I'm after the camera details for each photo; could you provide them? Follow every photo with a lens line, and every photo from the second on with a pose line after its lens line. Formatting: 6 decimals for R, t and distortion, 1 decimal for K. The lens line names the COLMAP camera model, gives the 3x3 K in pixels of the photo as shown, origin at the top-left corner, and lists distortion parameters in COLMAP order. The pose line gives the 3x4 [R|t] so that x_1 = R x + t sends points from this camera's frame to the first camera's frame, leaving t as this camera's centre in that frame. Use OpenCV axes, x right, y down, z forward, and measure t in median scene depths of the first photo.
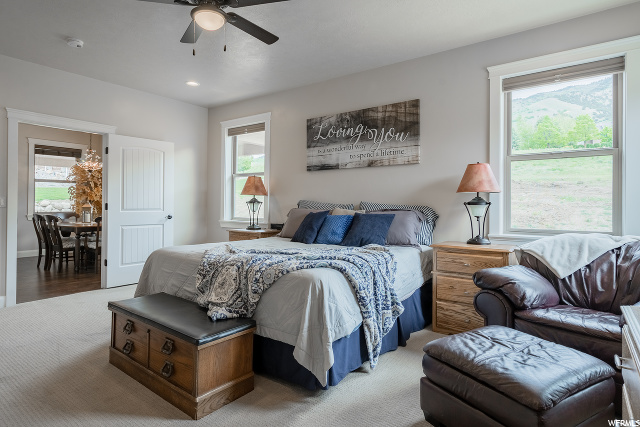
lens RADIAL K [[356.7, 0, 320.0], [0, 356.7, 213.5], [0, 0, 1]] dist [-0.001547, -0.000272]
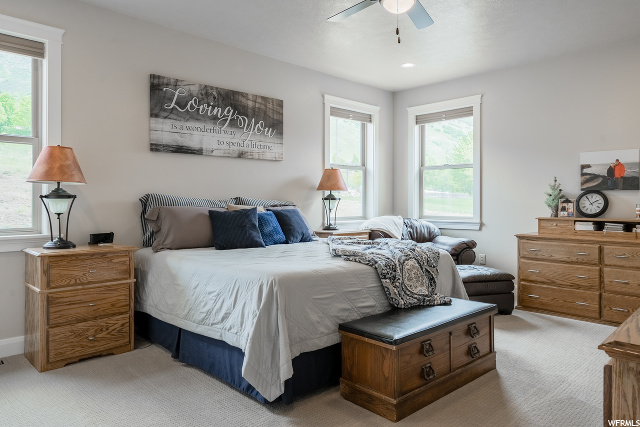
lens RADIAL K [[401.7, 0, 320.0], [0, 401.7, 213.5], [0, 0, 1]] dist [-0.000500, -0.000995]
pose [[0.210851, -0.036550, 0.976835, -0.802443], [0.021738, 0.999229, 0.032696, -0.020074], [-0.977277, 0.014340, 0.211483, 0.590840]]
